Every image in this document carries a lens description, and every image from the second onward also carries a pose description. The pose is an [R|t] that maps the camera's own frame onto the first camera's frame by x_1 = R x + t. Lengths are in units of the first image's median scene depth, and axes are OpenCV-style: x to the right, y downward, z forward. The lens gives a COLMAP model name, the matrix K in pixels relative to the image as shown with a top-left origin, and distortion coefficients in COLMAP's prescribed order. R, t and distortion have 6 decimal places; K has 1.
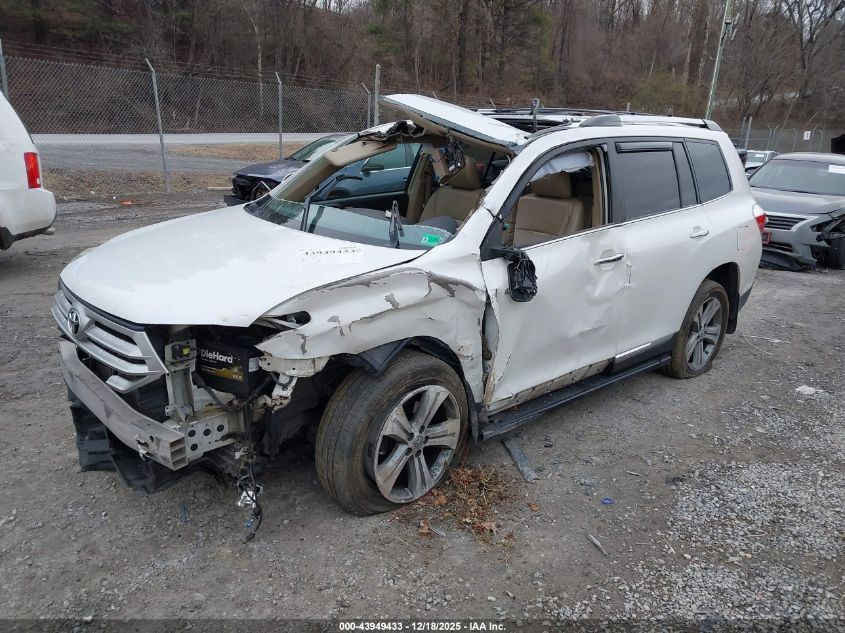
lens RADIAL K [[637.9, 0, 423.1], [0, 637.9, 312.3], [0, 0, 1]] dist [0.001231, -0.006627]
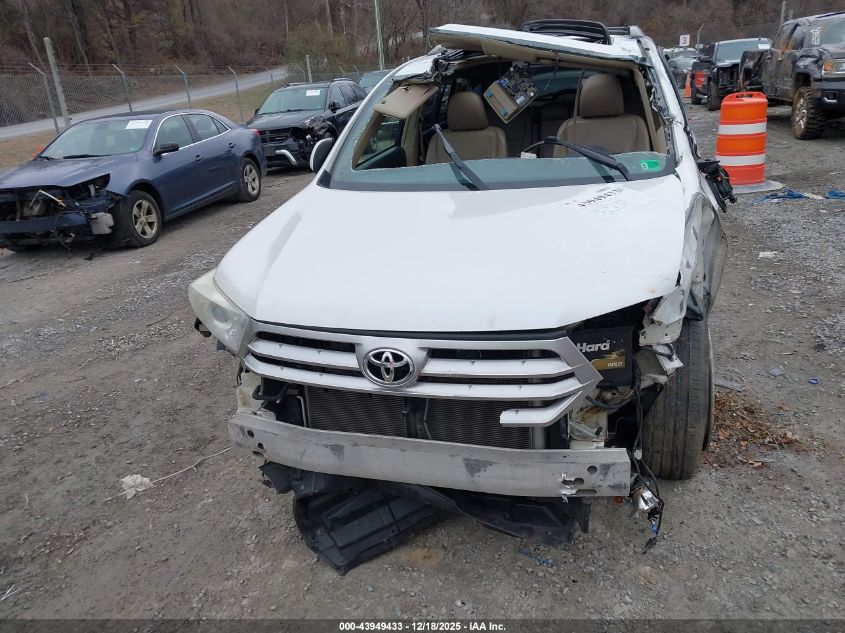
lens RADIAL K [[637.9, 0, 423.1], [0, 637.9, 312.3], [0, 0, 1]] dist [0.001231, -0.006627]
pose [[0.865475, -0.277108, 0.417329, -0.577302], [0.253441, 0.960801, 0.112378, -0.080351], [-0.432111, 0.008508, 0.901780, 0.263715]]
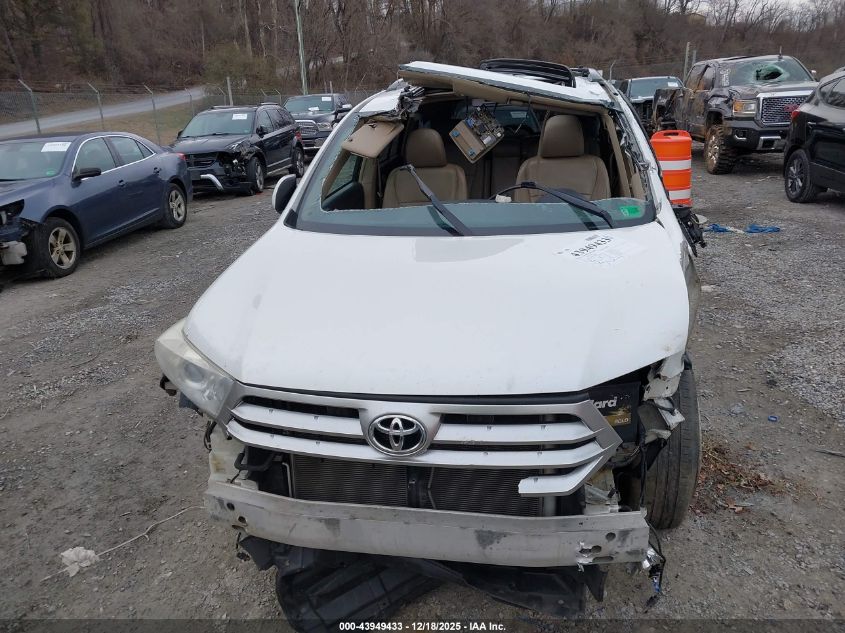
lens RADIAL K [[636.6, 0, 422.5], [0, 636.6, 316.5], [0, 0, 1]] dist [0.038079, -0.047128]
pose [[0.807296, -0.269667, 0.524931, -0.609692], [0.248869, 0.962097, 0.111509, -0.120067], [-0.535105, 0.040618, 0.843809, 0.324663]]
